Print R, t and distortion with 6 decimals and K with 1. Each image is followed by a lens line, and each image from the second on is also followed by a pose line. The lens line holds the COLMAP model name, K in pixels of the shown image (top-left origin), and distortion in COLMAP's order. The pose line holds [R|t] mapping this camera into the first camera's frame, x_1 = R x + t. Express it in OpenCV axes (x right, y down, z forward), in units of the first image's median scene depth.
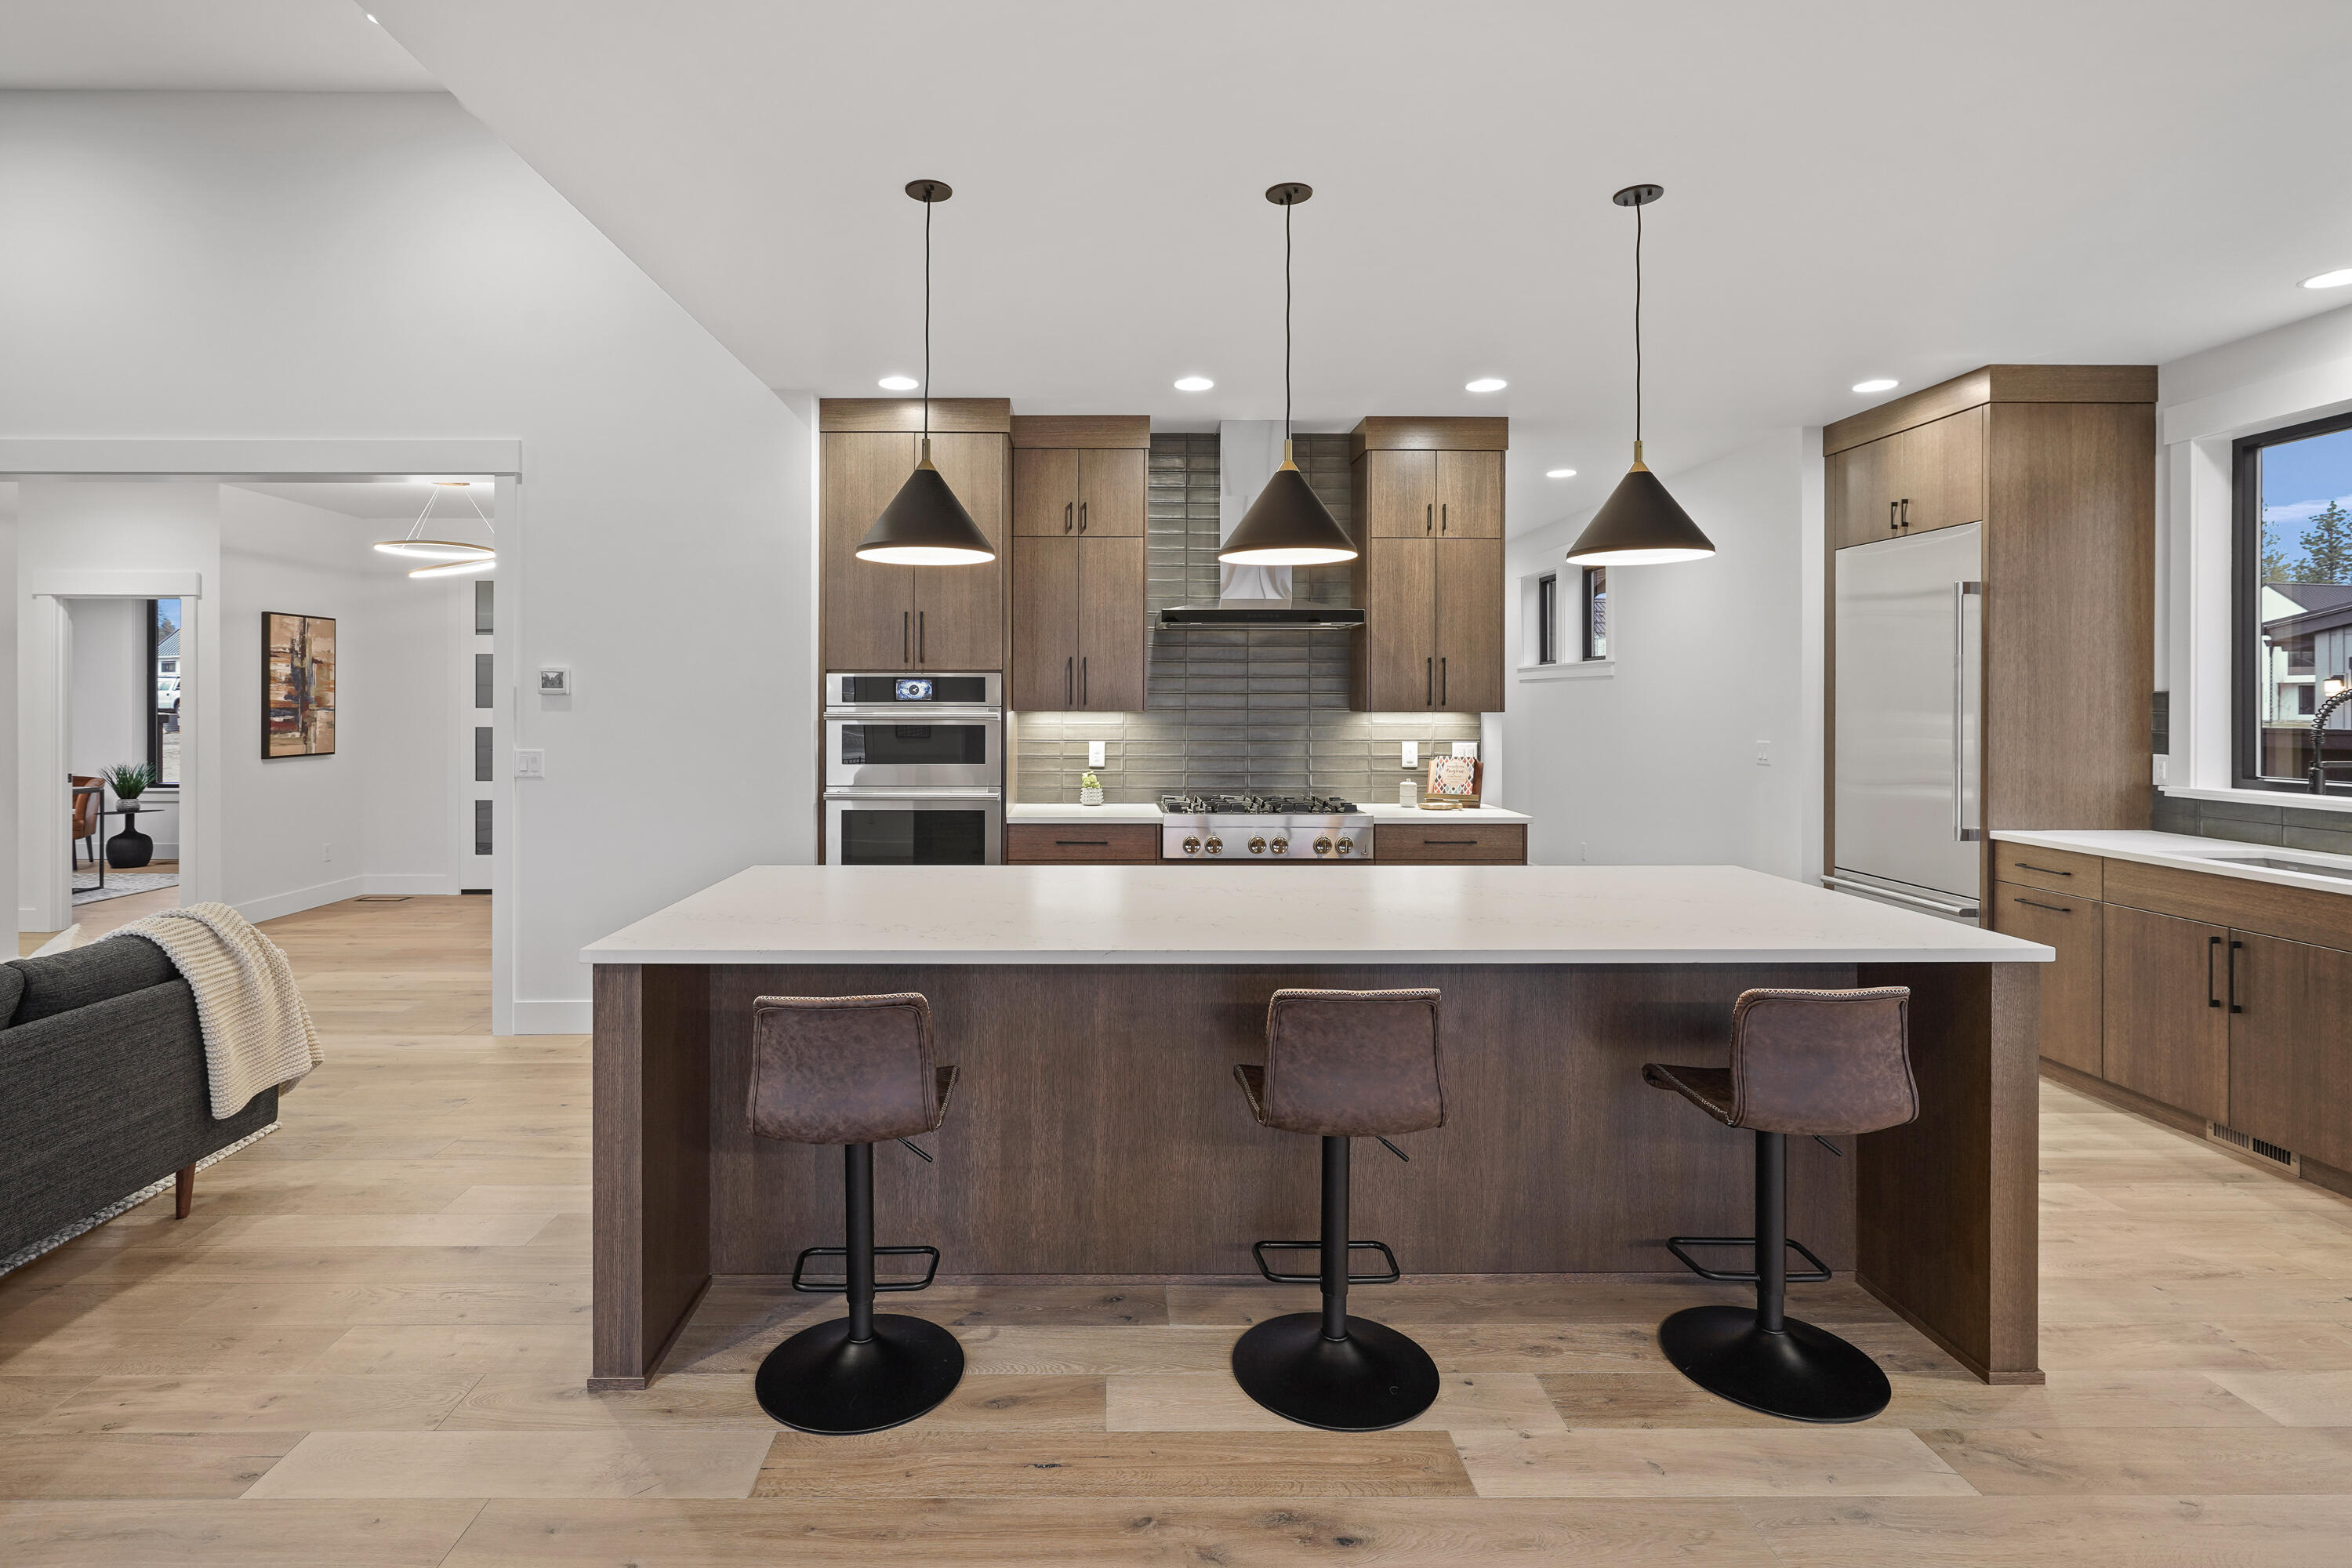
lens RADIAL K [[1146.9, 0, 1117.8], [0, 1146.9, 698.7], [0, 0, 1]] dist [-0.011495, 0.005076]
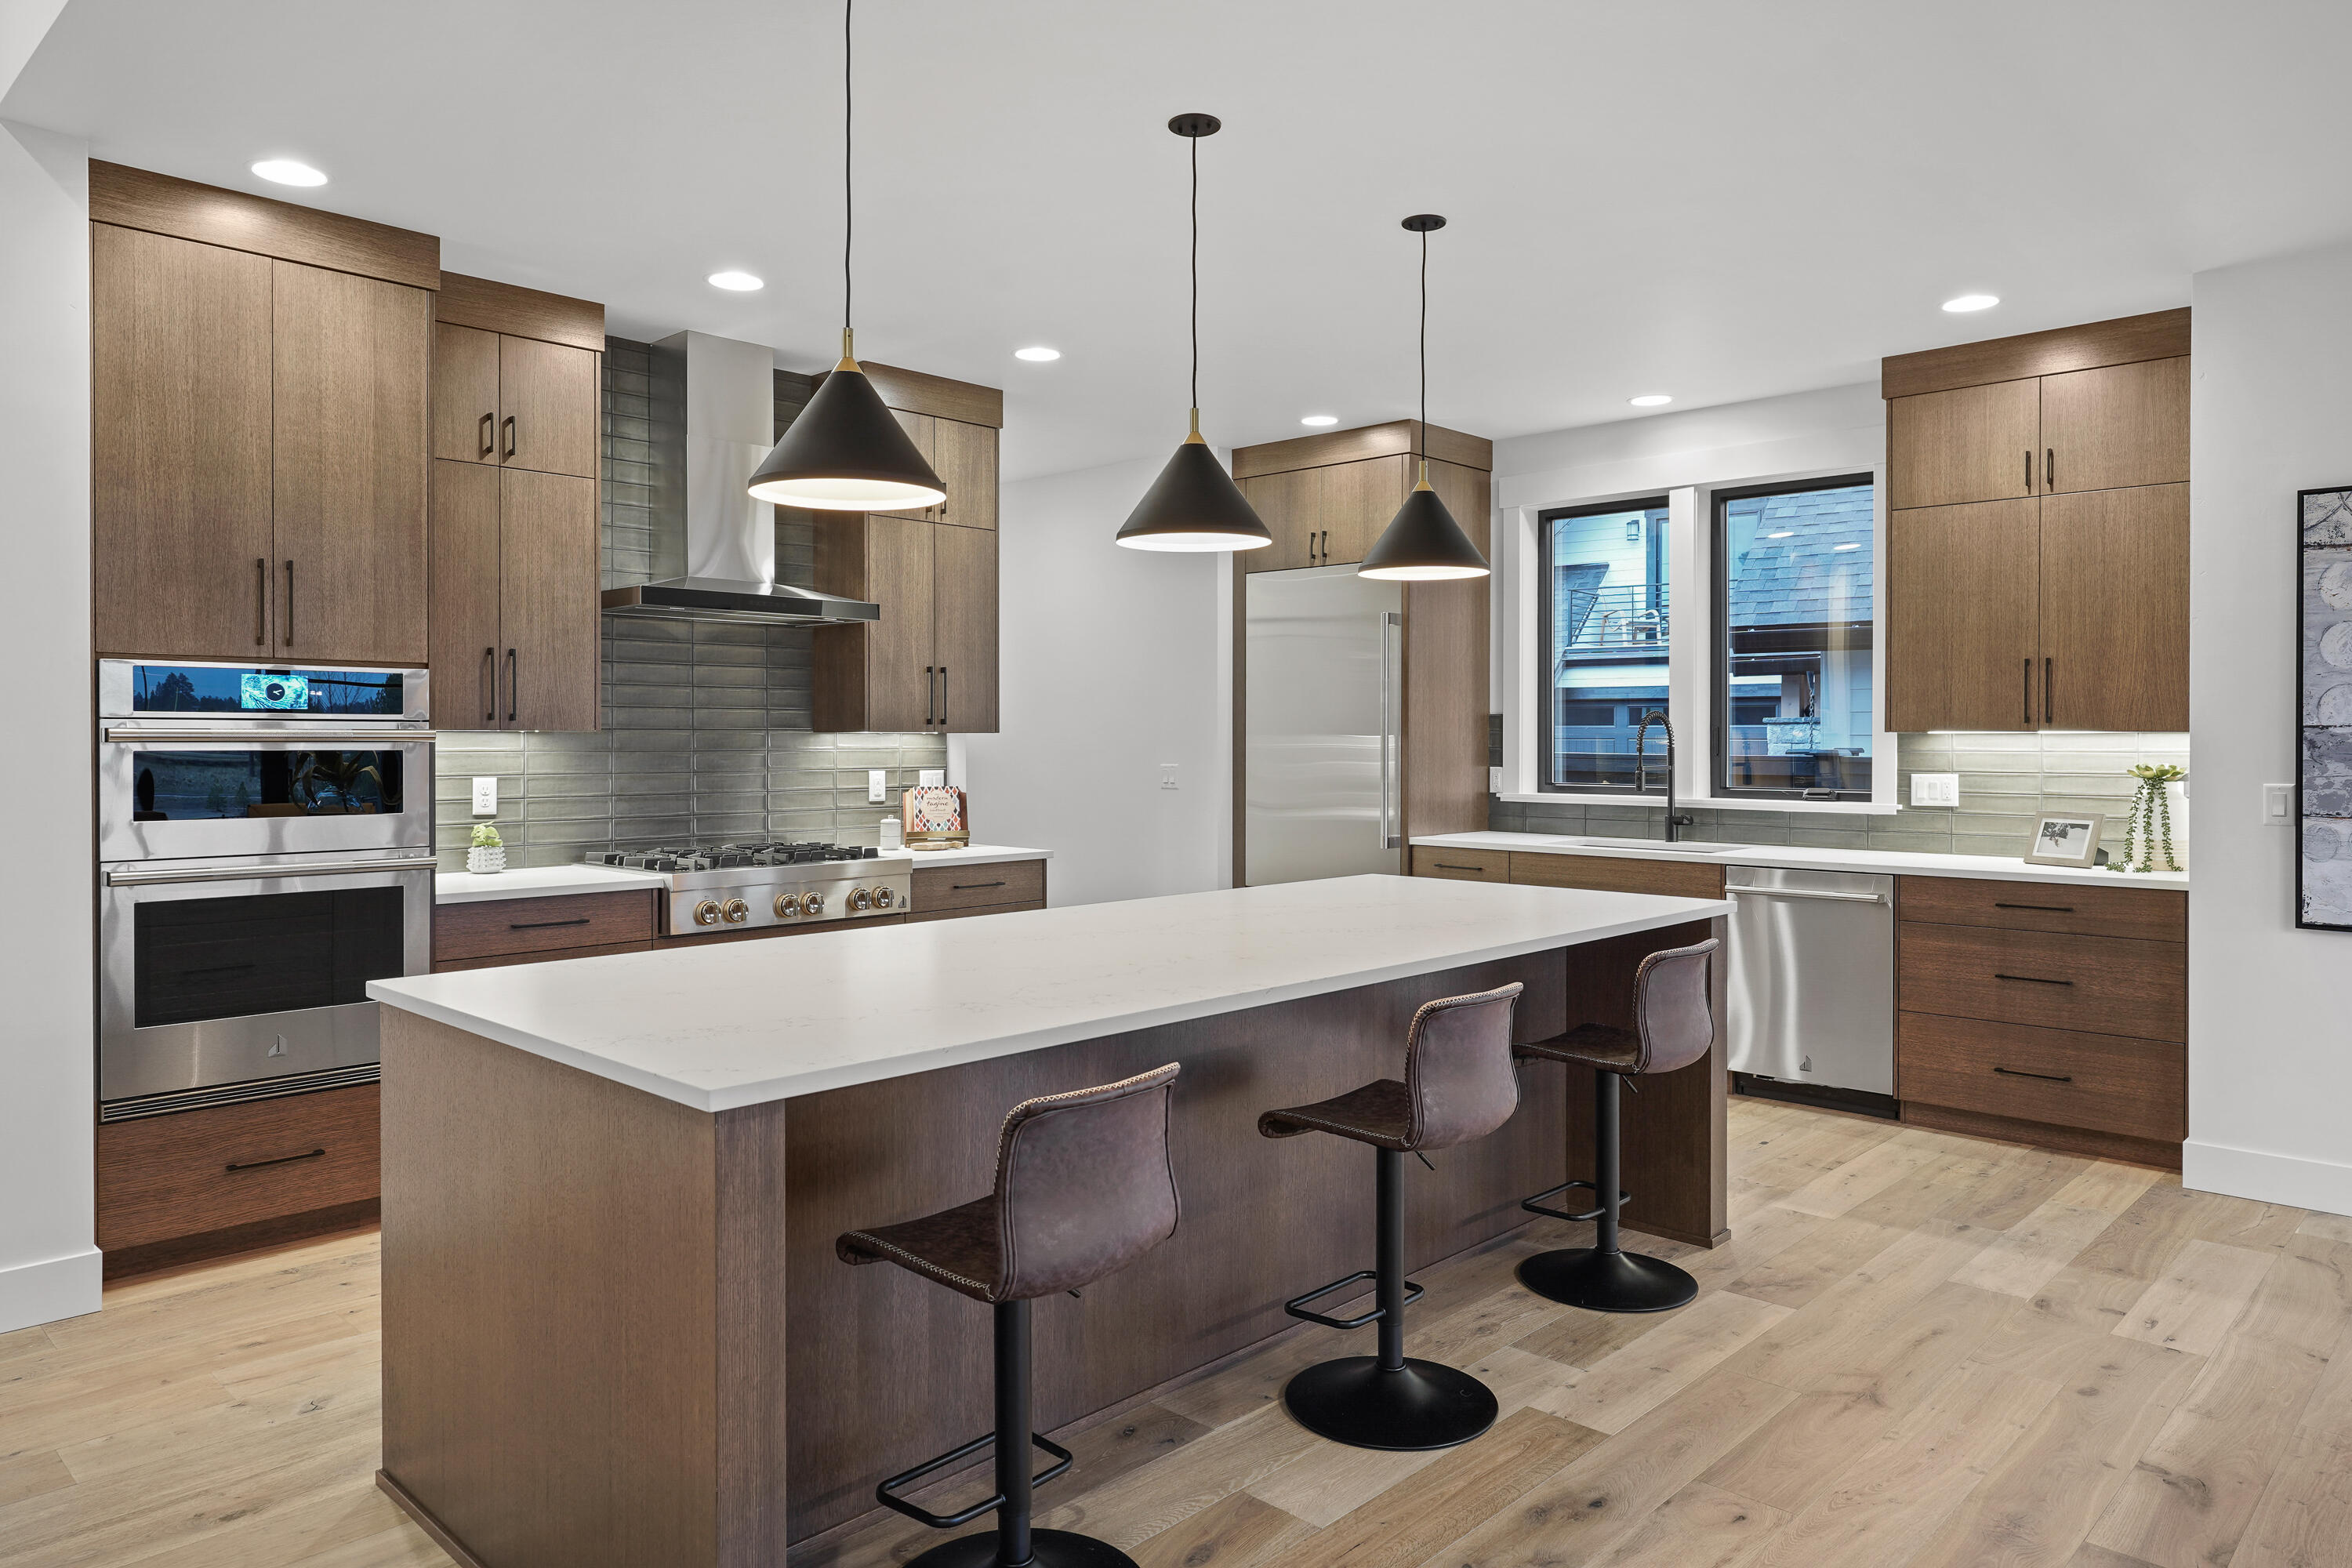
lens RADIAL K [[1504.7, 0, 1148.9], [0, 1504.7, 748.3], [0, 0, 1]] dist [-0.010614, -0.000298]
pose [[0.707736, -0.007229, 0.706440, -0.271260], [-0.001526, 0.999930, 0.011762, 0.007078], [-0.706475, -0.009403, 0.707676, 0.085828]]
